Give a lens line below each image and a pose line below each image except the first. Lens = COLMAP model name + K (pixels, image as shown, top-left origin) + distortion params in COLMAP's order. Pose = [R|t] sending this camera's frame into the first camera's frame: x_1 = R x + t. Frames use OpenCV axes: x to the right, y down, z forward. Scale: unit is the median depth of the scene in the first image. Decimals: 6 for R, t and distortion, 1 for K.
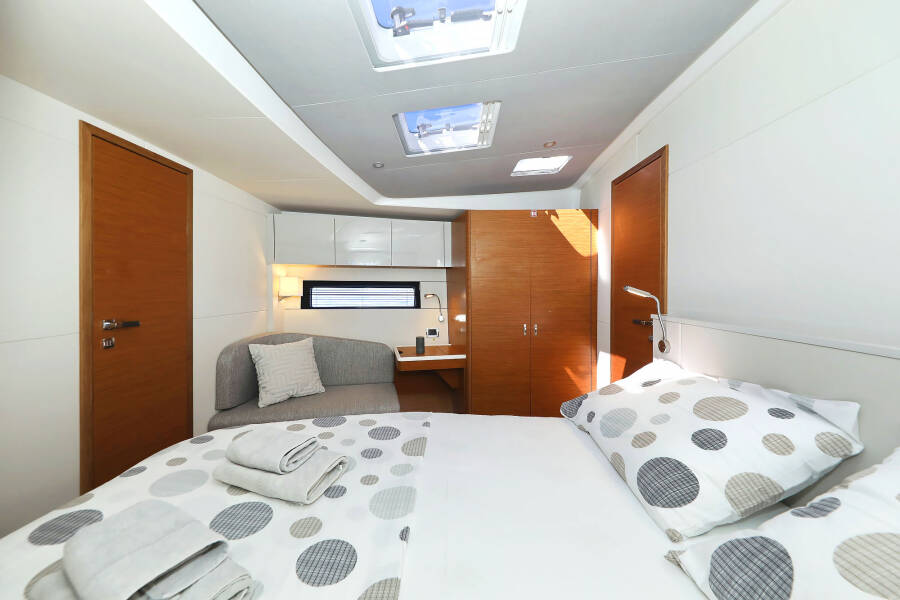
lens RADIAL K [[325.4, 0, 450.6], [0, 325.4, 286.5], [0, 0, 1]] dist [0.007235, 0.000050]
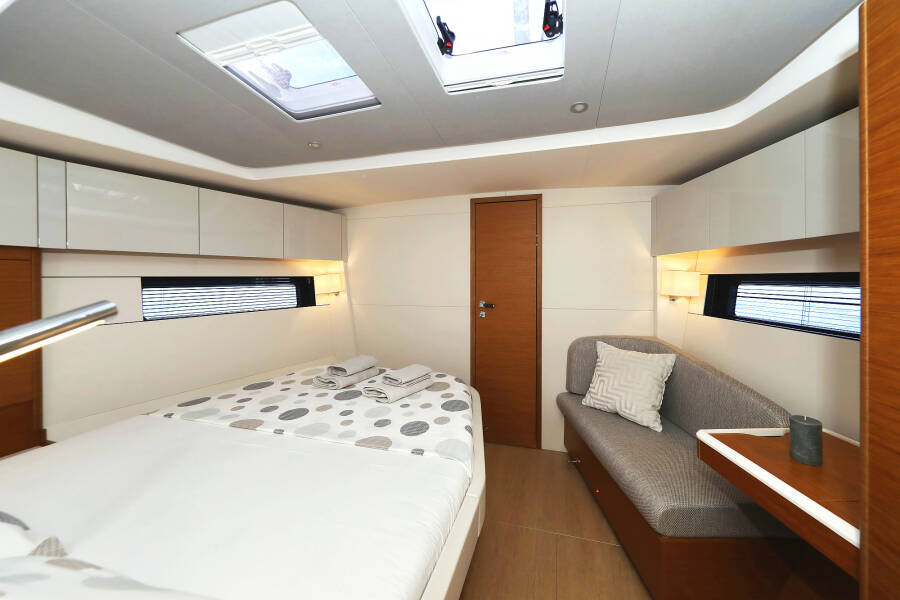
lens RADIAL K [[323.2, 0, 464.8], [0, 323.2, 283.9], [0, 0, 1]] dist [-0.000006, 0.000002]
pose [[-0.260950, 0.006097, -0.965333, 0.424676], [-0.000275, 0.999980, 0.006390, -0.003641], [0.965352, 0.001933, -0.260943, 0.827984]]
